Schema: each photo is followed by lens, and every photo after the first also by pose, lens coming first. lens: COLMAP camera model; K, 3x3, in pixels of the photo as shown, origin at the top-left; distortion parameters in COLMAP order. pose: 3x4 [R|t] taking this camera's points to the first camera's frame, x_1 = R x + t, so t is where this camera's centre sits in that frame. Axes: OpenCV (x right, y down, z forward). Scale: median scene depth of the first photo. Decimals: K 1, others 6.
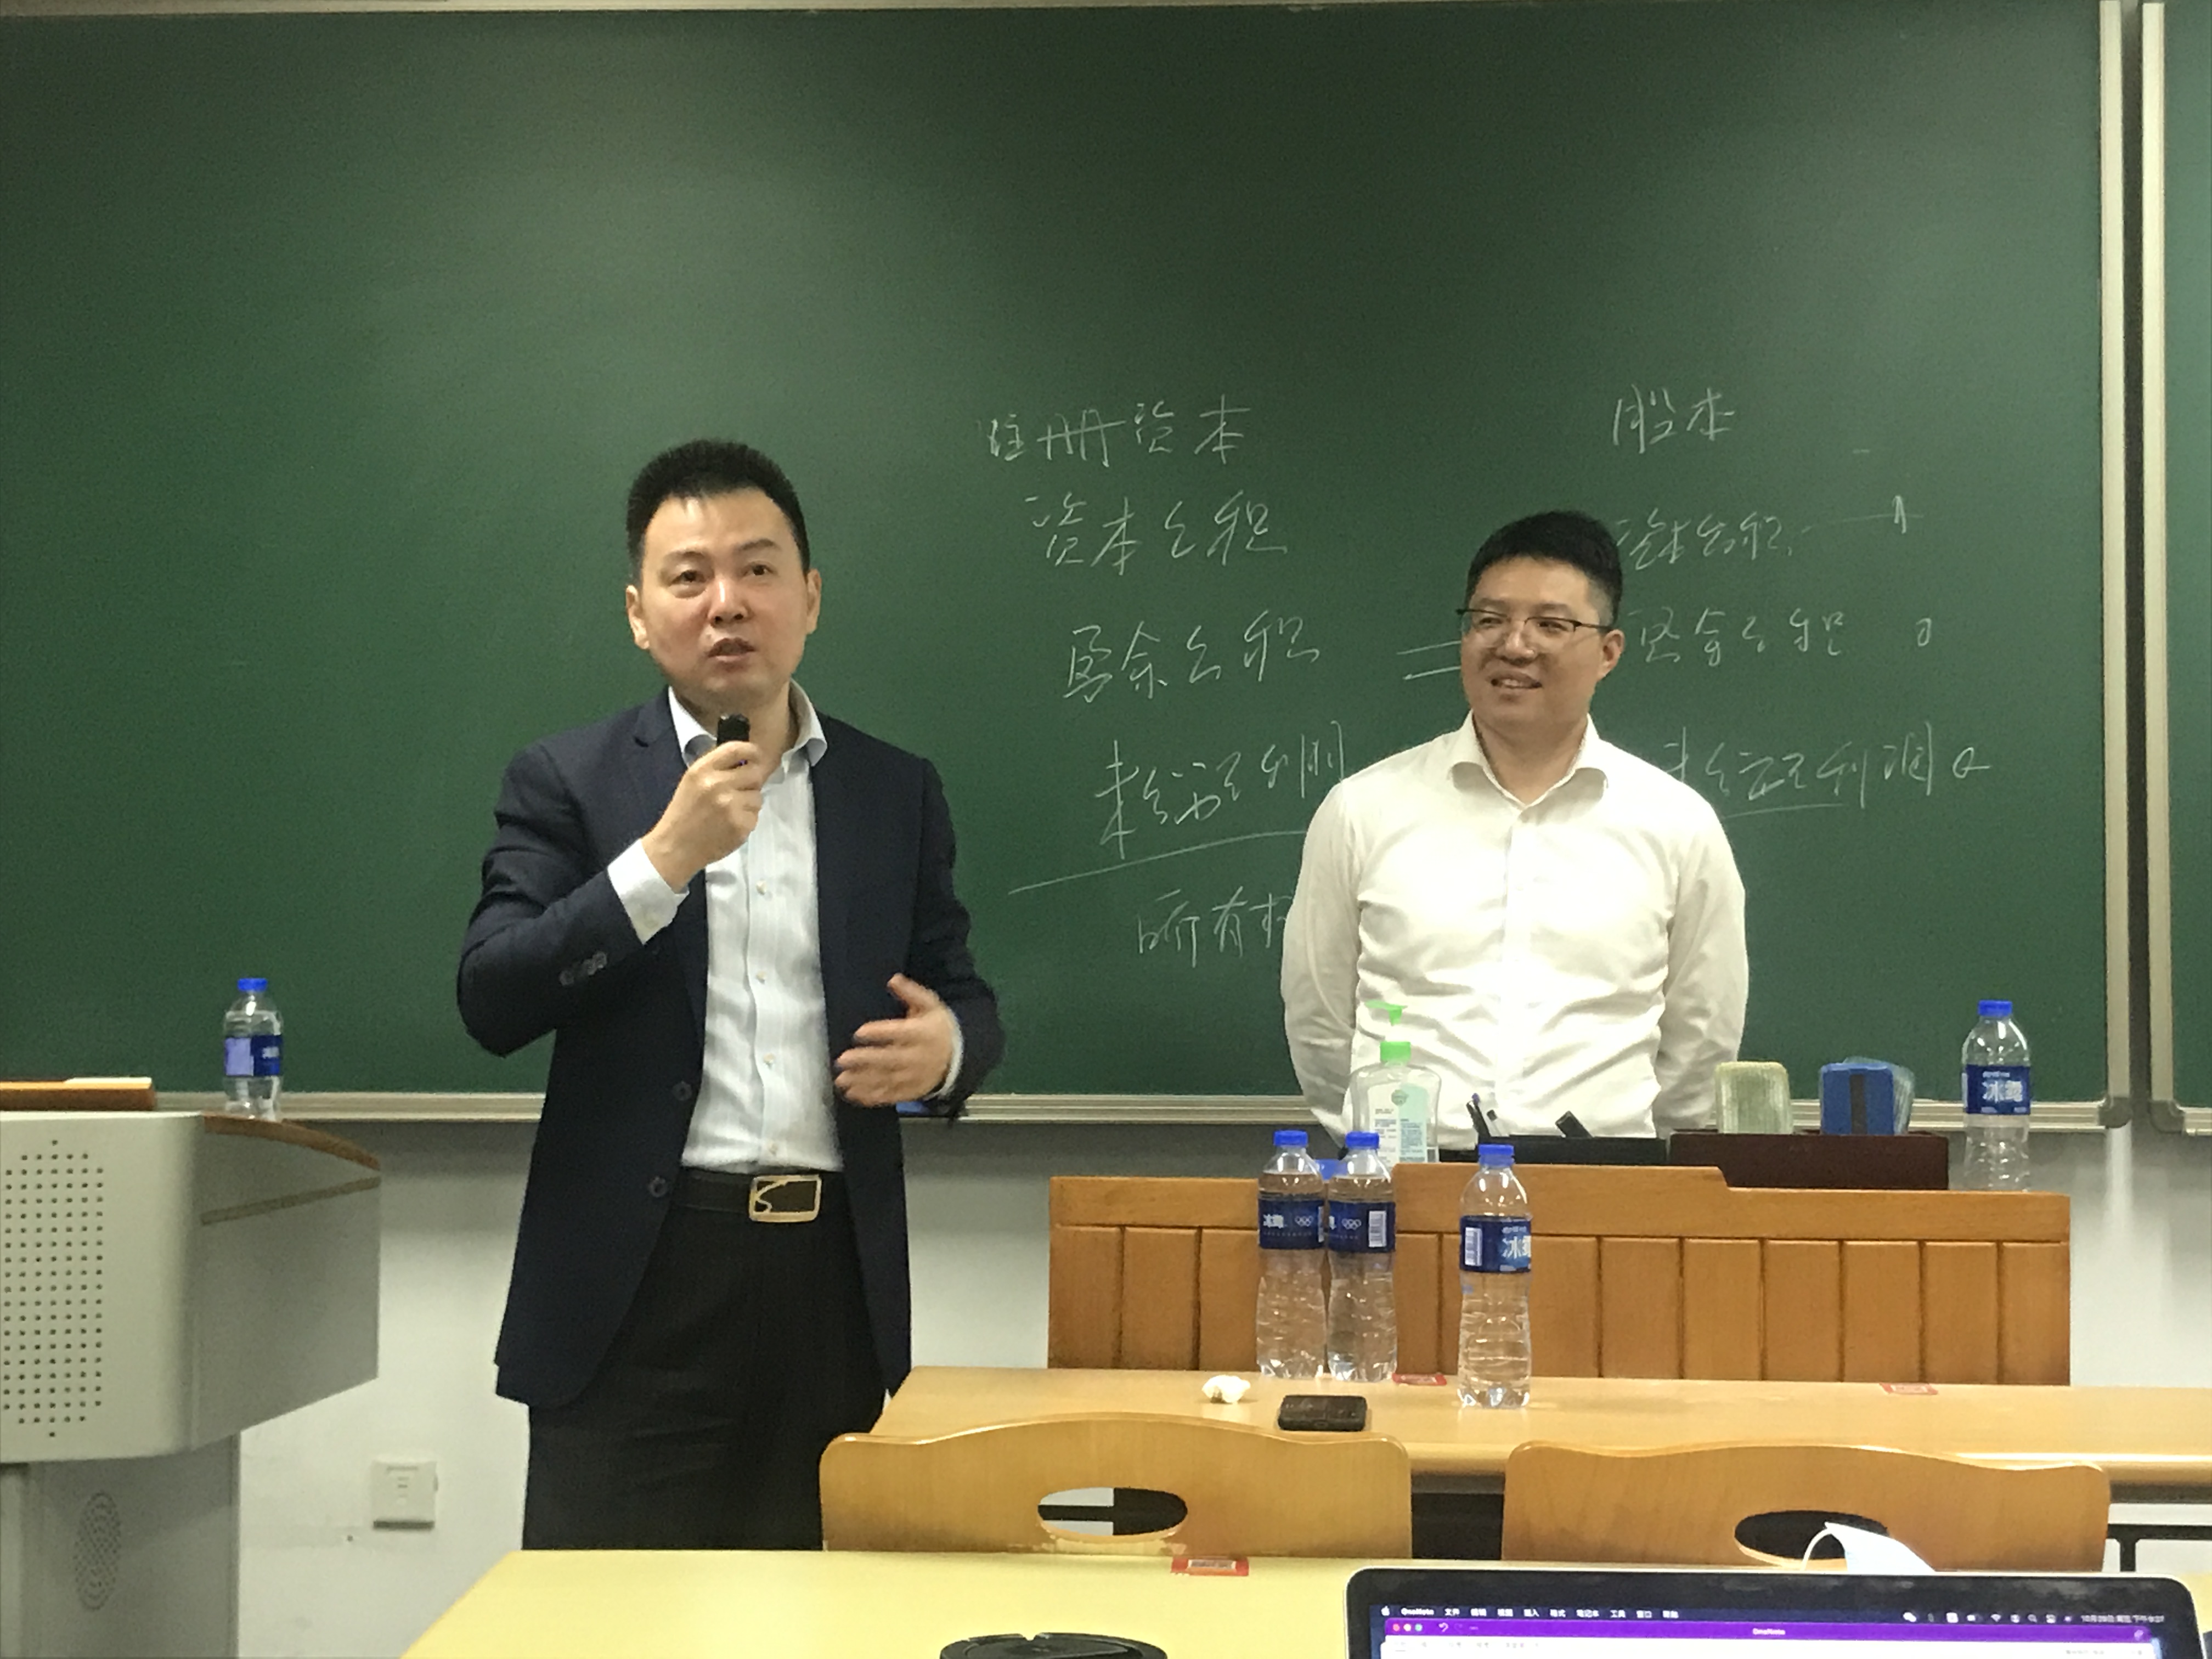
lens RADIAL K [[3544.9, 0, 1106.0], [0, 3544.9, 829.5], [0, 0, 1]] dist [0.016598, 0.046458]
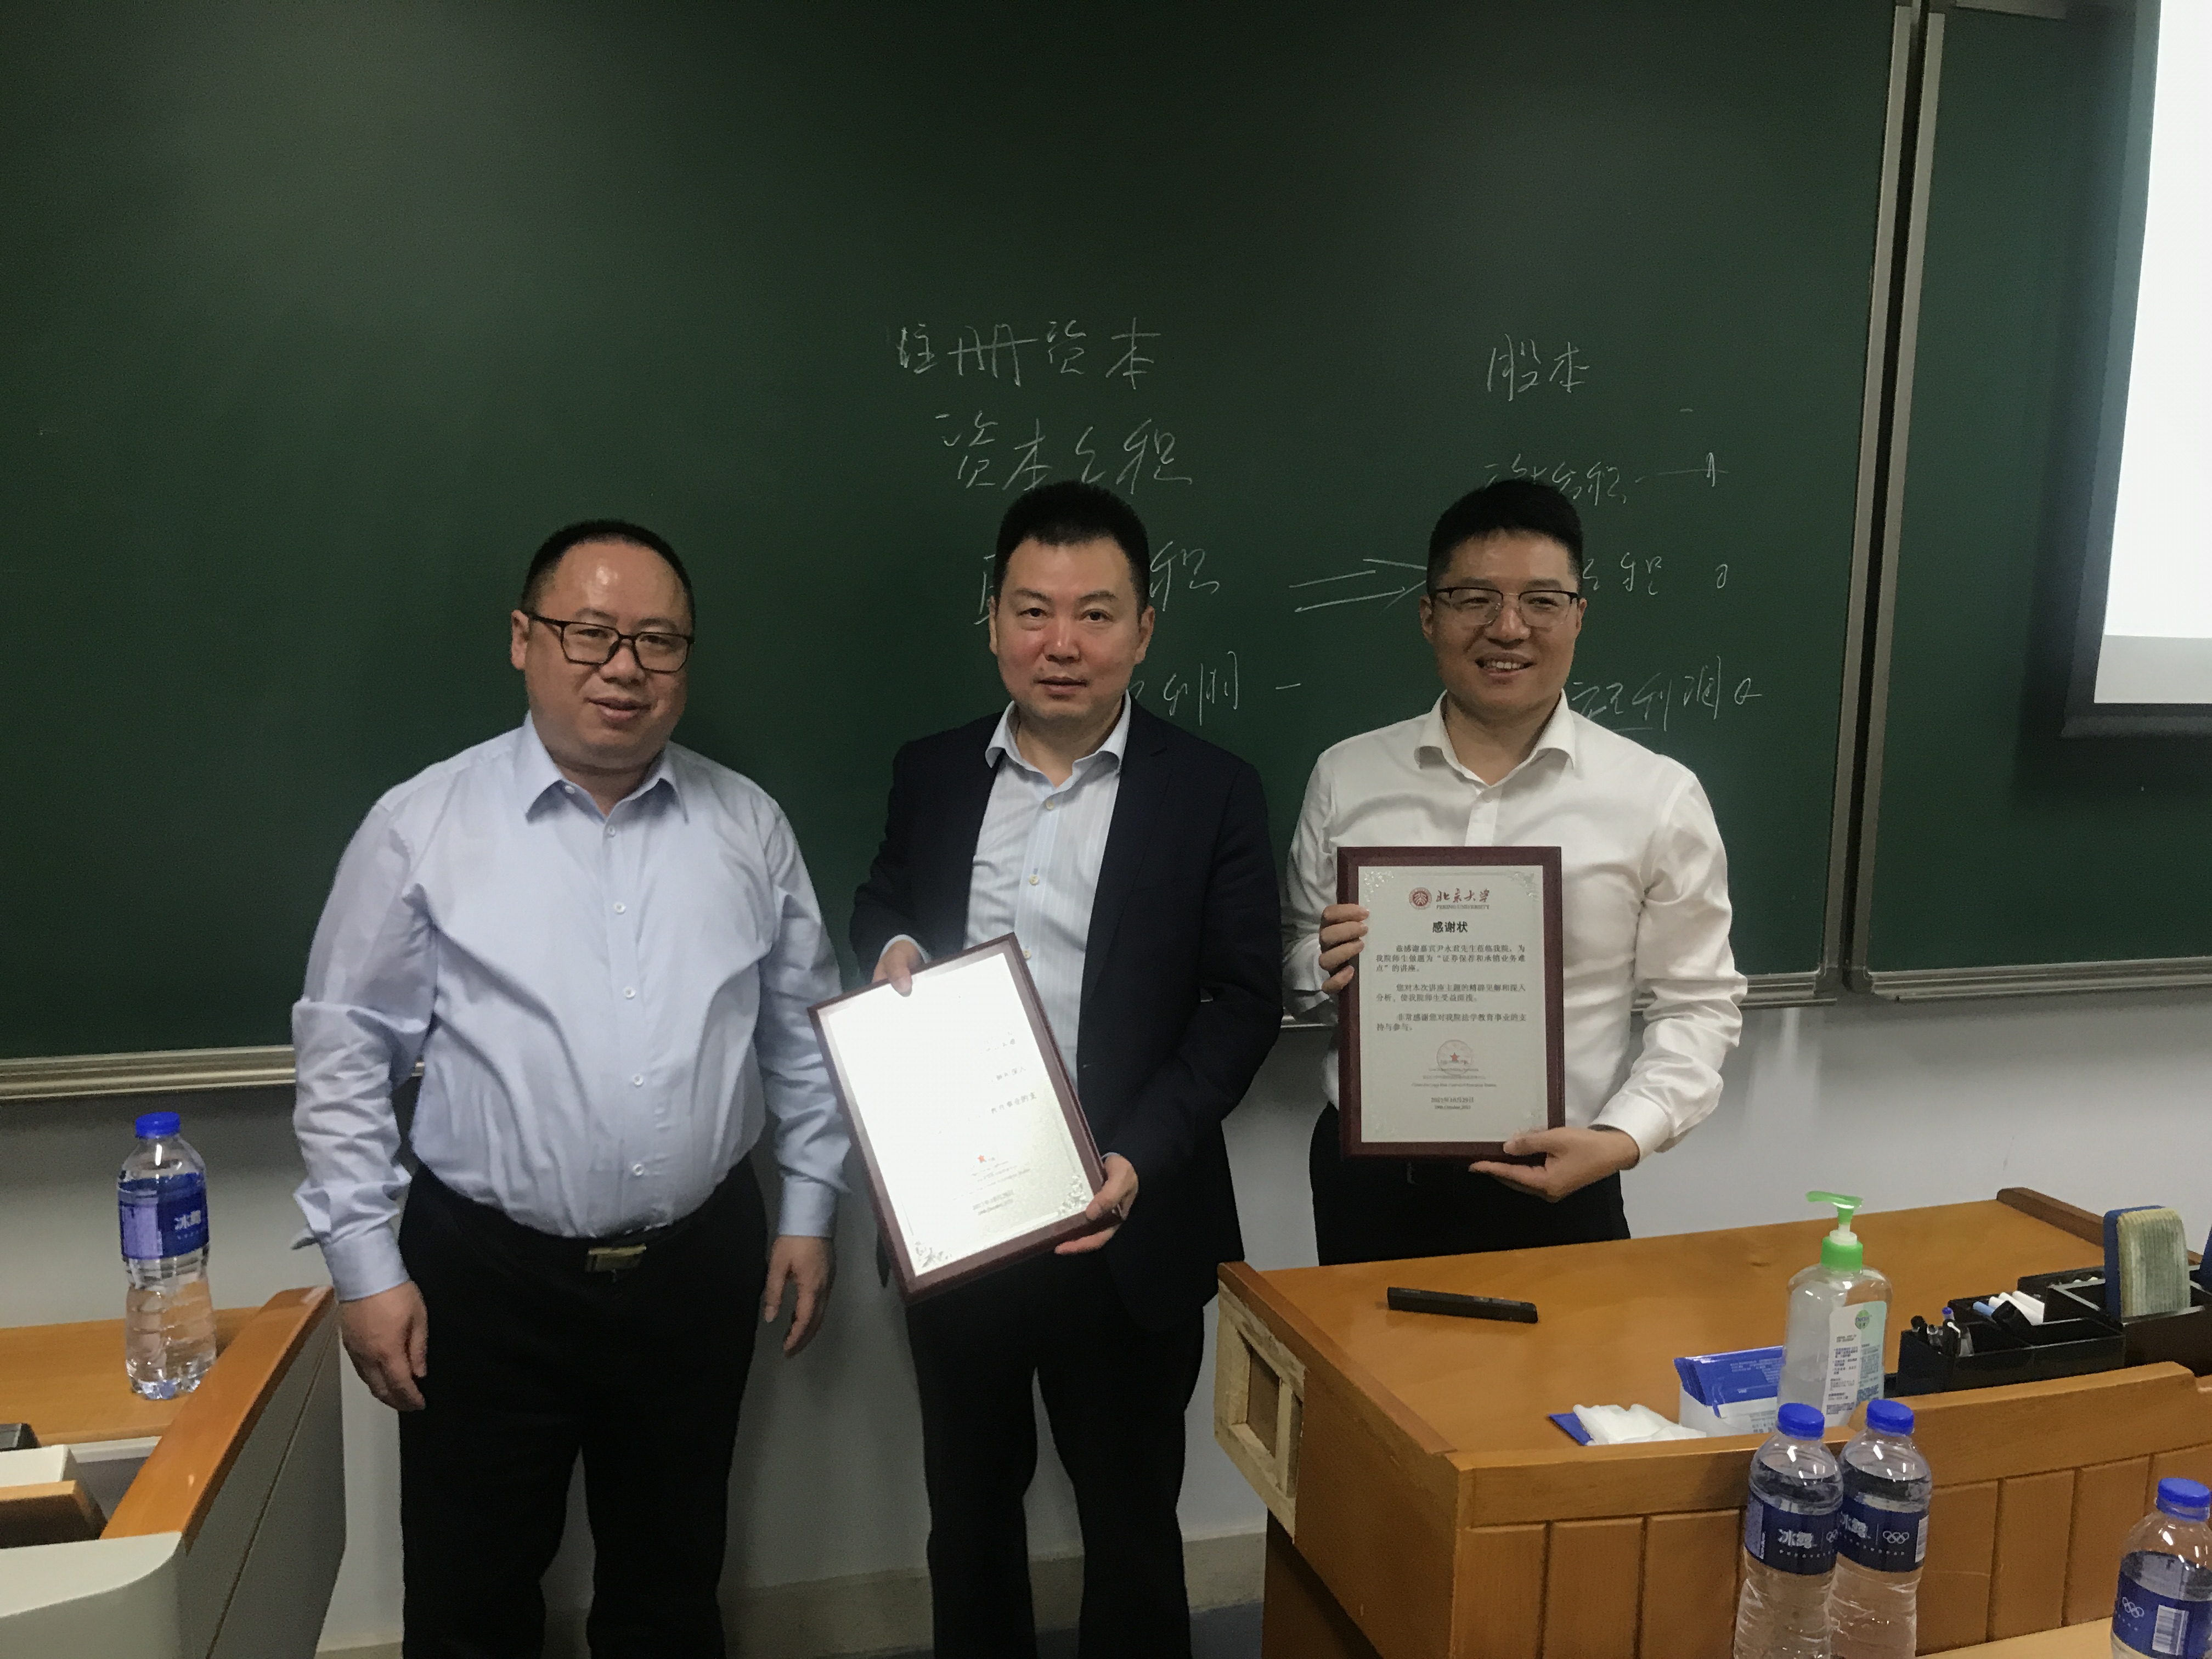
lens RADIAL K [[1797.4, 0, 1106.0], [0, 1797.4, 829.5], [0, 0, 1]] dist [0.004381, -0.000188]
pose [[0.934723, -0.037057, 0.353440, -0.160105], [-0.031106, 0.982200, 0.185244, -0.076238], [-0.354014, -0.184146, 0.916932, 0.523769]]
